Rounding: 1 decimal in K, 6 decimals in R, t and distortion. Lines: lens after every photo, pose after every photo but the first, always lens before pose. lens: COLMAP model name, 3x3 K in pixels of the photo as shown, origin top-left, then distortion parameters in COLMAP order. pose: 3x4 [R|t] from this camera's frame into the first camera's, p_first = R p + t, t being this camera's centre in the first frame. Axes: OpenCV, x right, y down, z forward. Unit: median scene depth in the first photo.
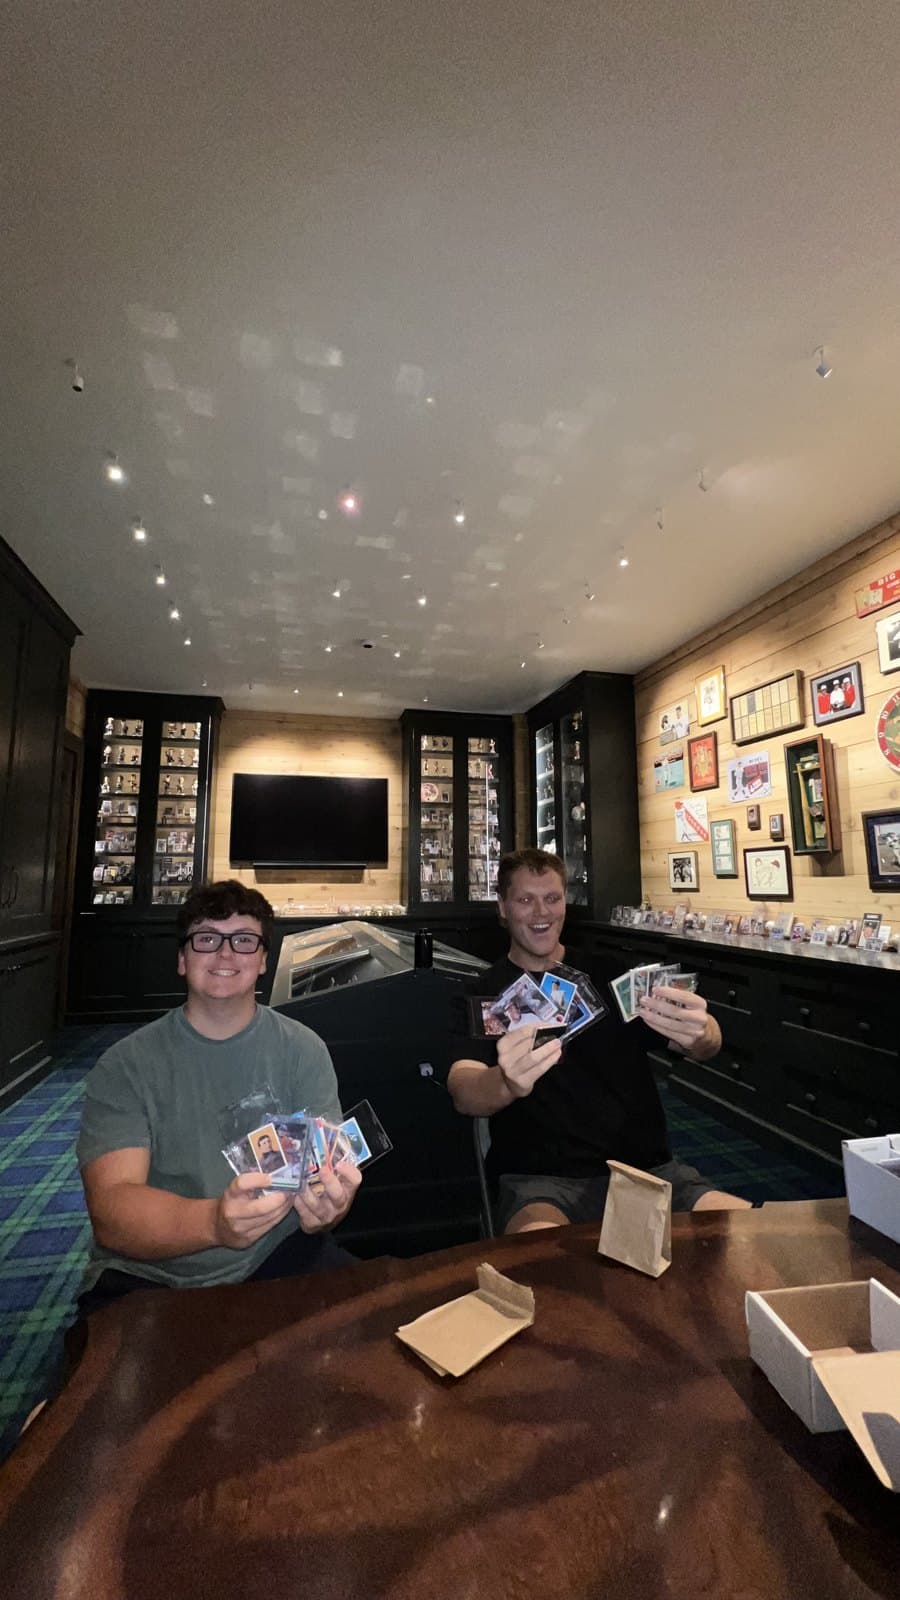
lens RADIAL K [[637.8, 0, 445.7], [0, 637.8, 801.2], [0, 0, 1]] dist [-0.001332, -0.000190]
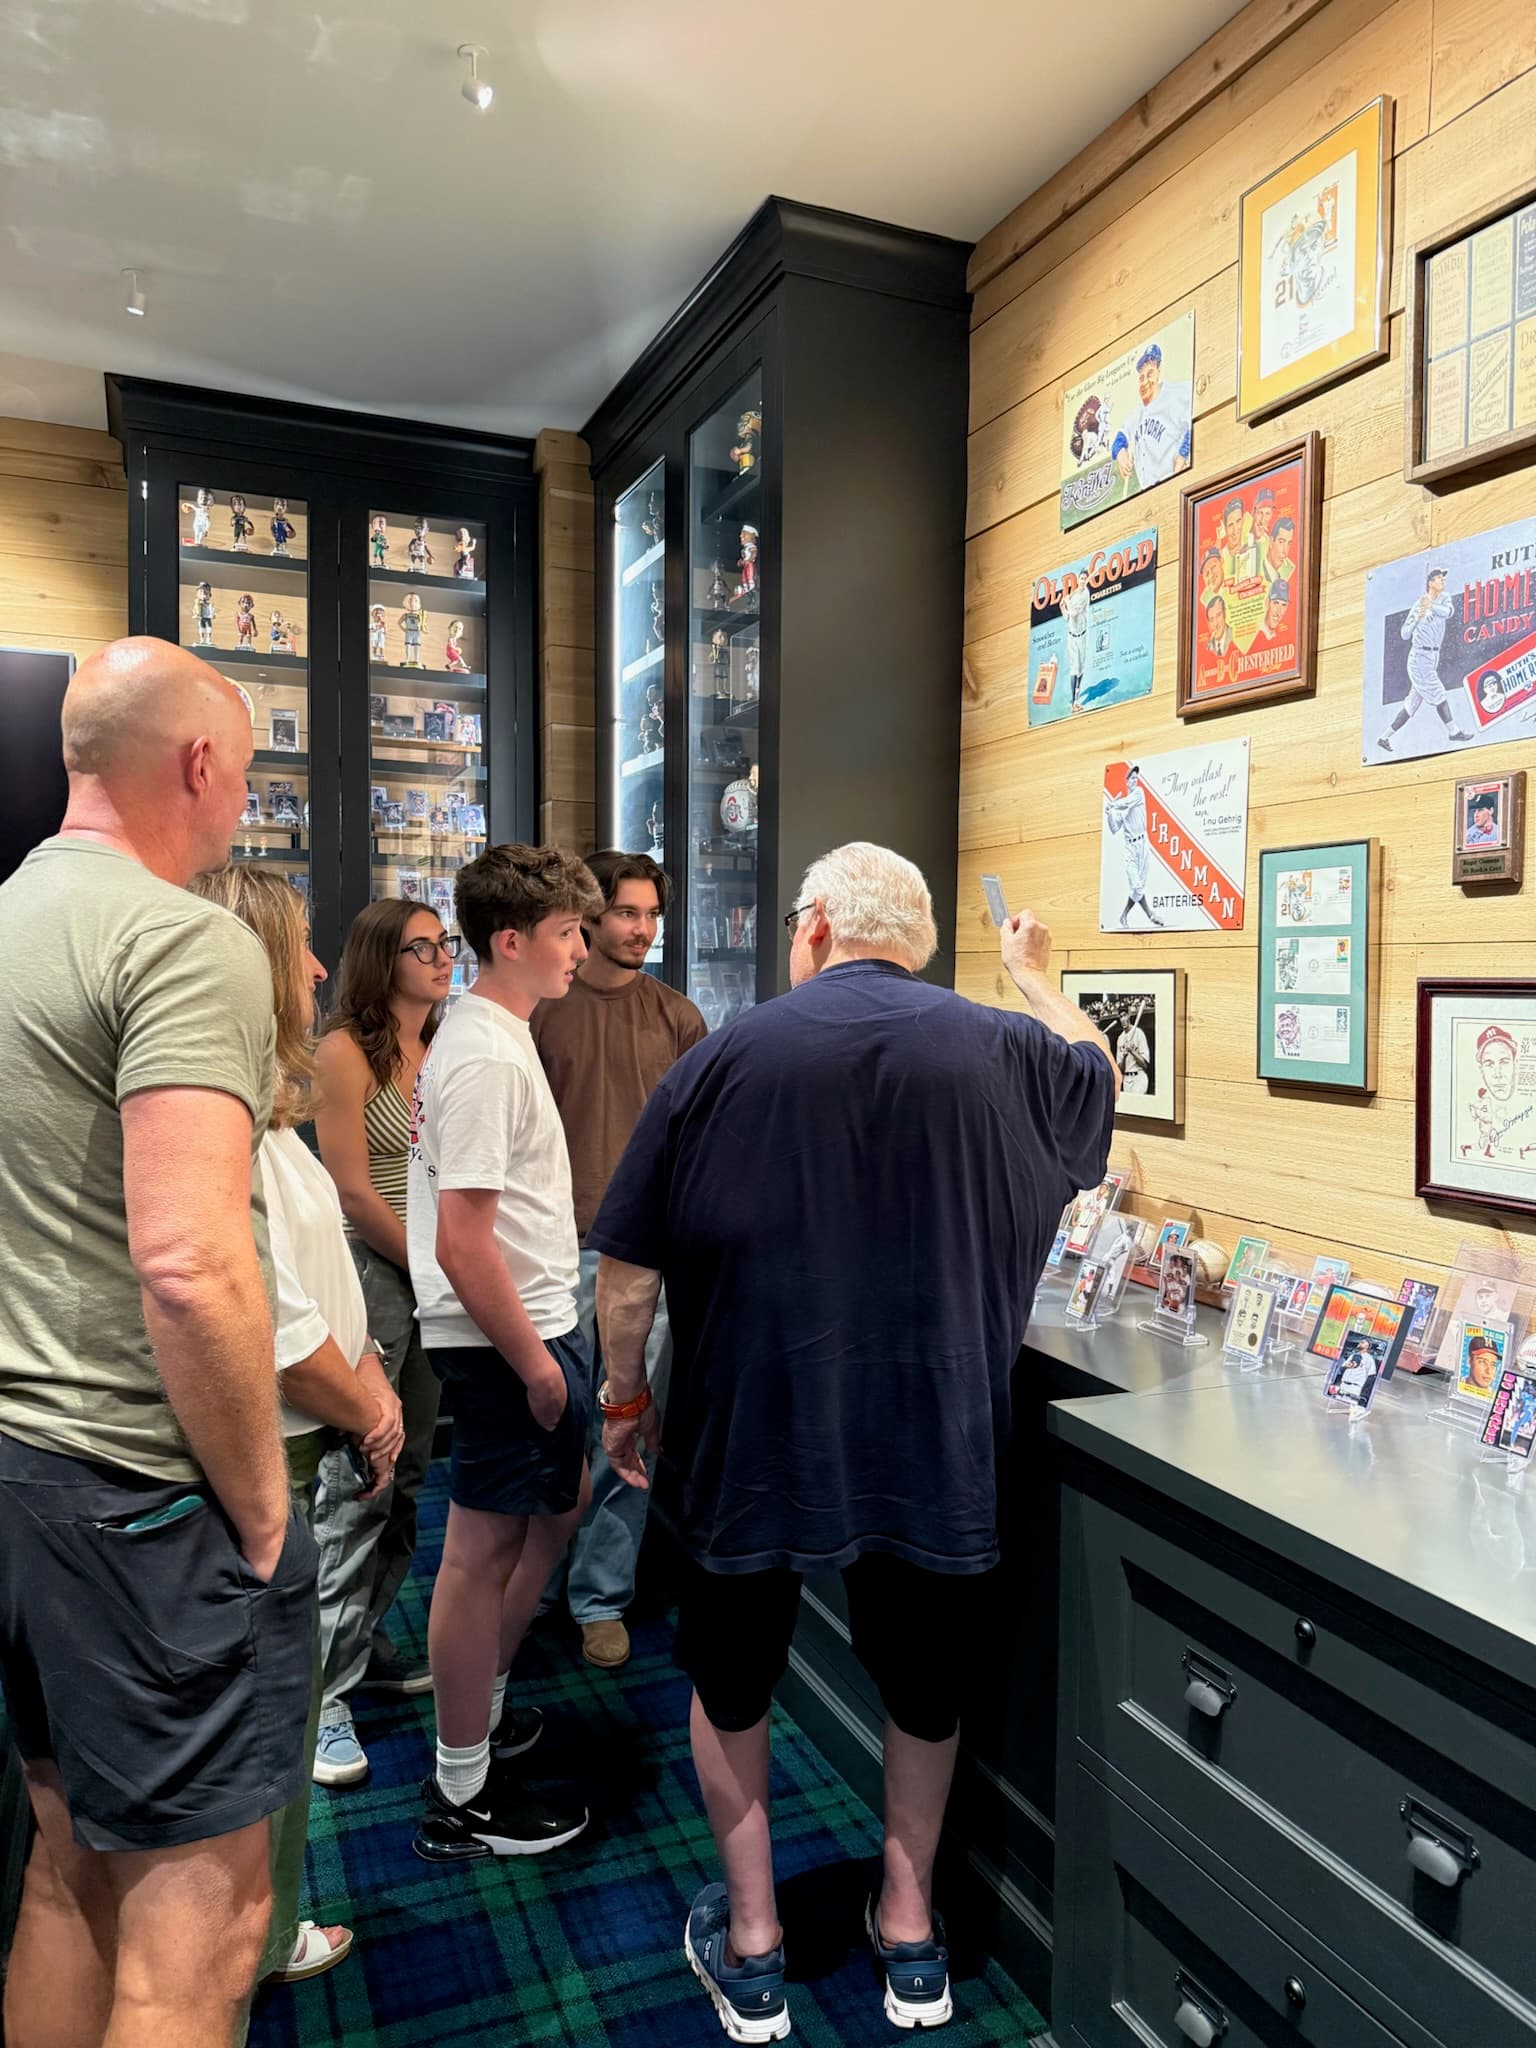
lens RADIAL K [[1429.1, 0, 762.7], [0, 1429.1, 1037.3], [0, 0, 1]] dist [0.124173, -0.198029]
pose [[0.986180, 0.001960, 0.165669, 0.141093], [-0.030473, 0.985017, 0.169746, 0.014825], [-0.162854, -0.172448, 0.971463, 0.475217]]
